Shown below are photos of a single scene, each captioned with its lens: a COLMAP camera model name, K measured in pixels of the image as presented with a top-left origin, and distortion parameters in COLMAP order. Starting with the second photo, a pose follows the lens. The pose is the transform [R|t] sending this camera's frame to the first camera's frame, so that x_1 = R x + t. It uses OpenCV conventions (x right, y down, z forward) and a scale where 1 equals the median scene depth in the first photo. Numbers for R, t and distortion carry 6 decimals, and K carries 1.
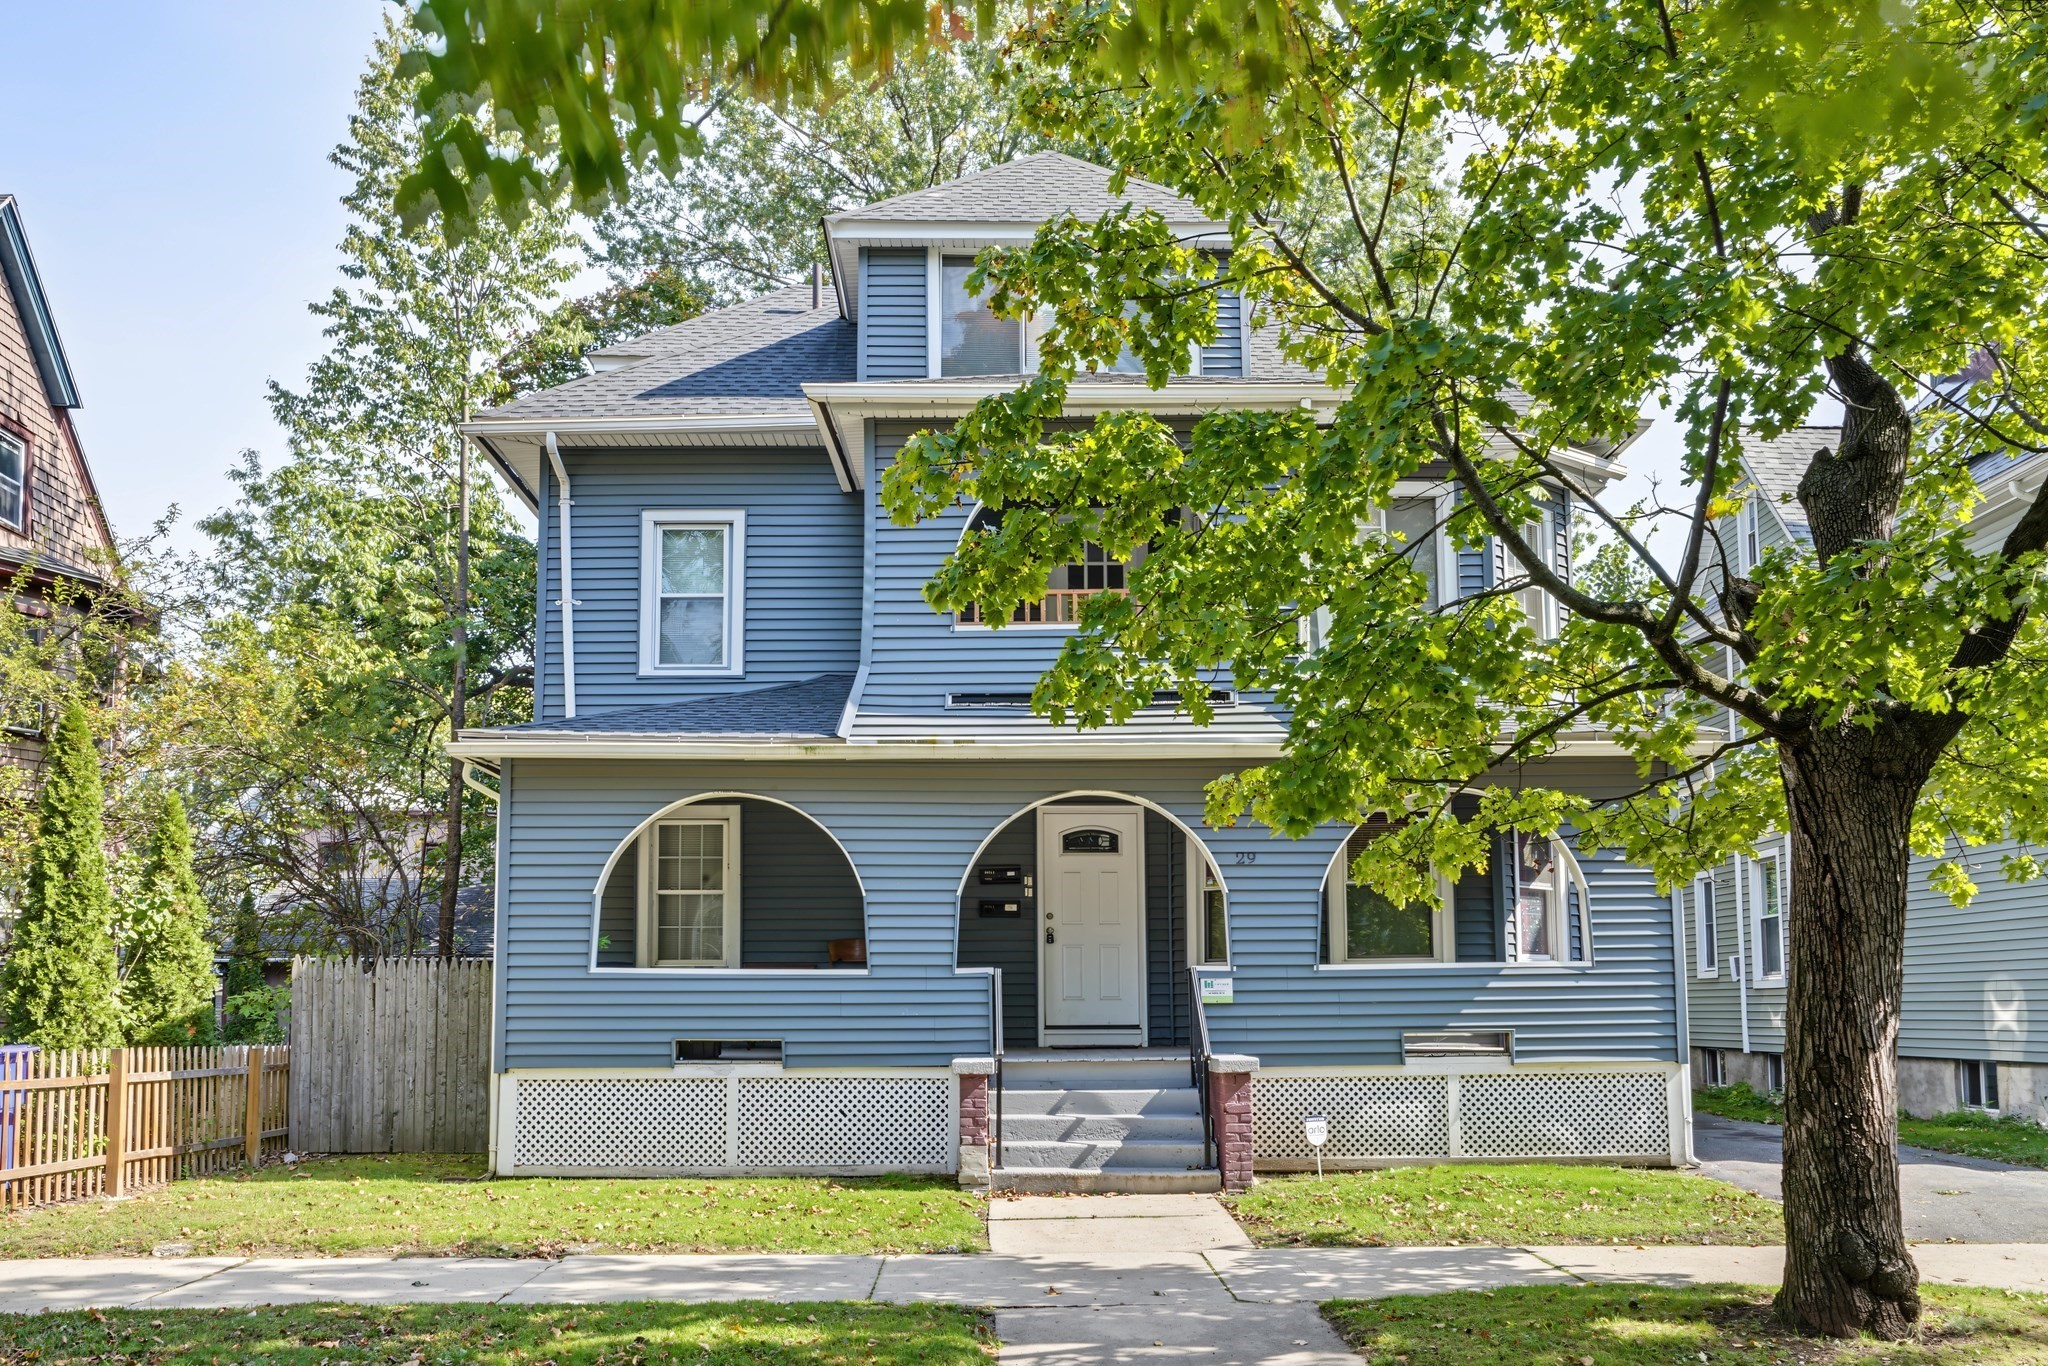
lens RADIAL K [[1945.1, 0, 1024.0], [0, 1945.1, 683.0], [0, 0, 1]] dist [-0.006100, -0.003604]
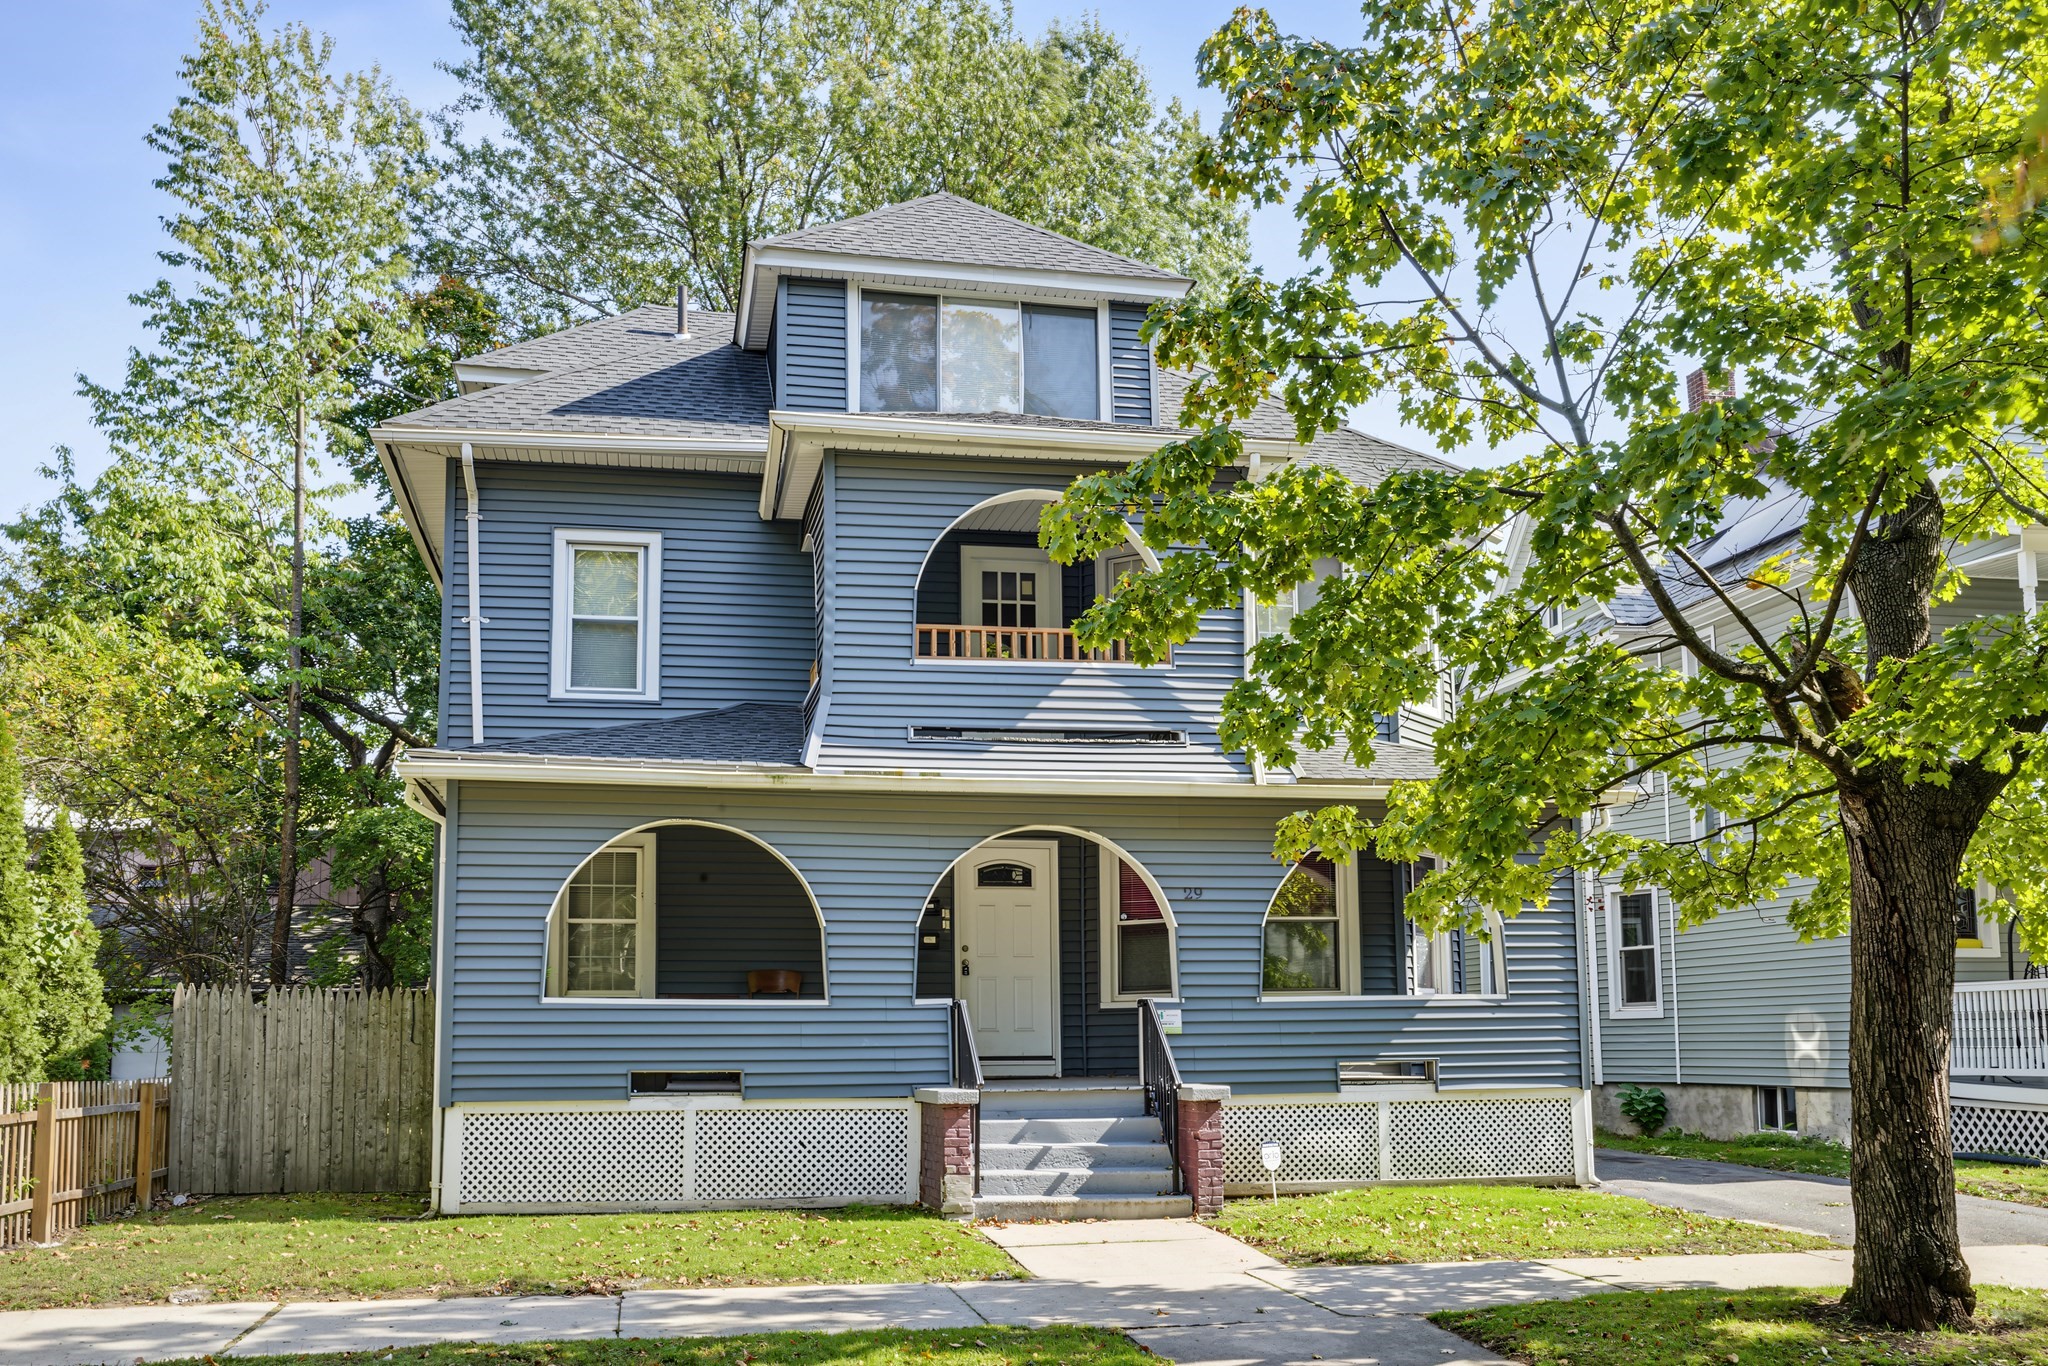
lens RADIAL K [[1939.8, 0, 1023.4], [0, 1939.8, 695.6], [0, 0, 1]] dist [-0.006938, -0.005524]
pose [[0.982145, 0.031533, 0.185461, -0.172303], [-0.029308, 0.999462, -0.014731, 0.002790], [-0.185826, 0.009033, 0.982541, 0.001900]]
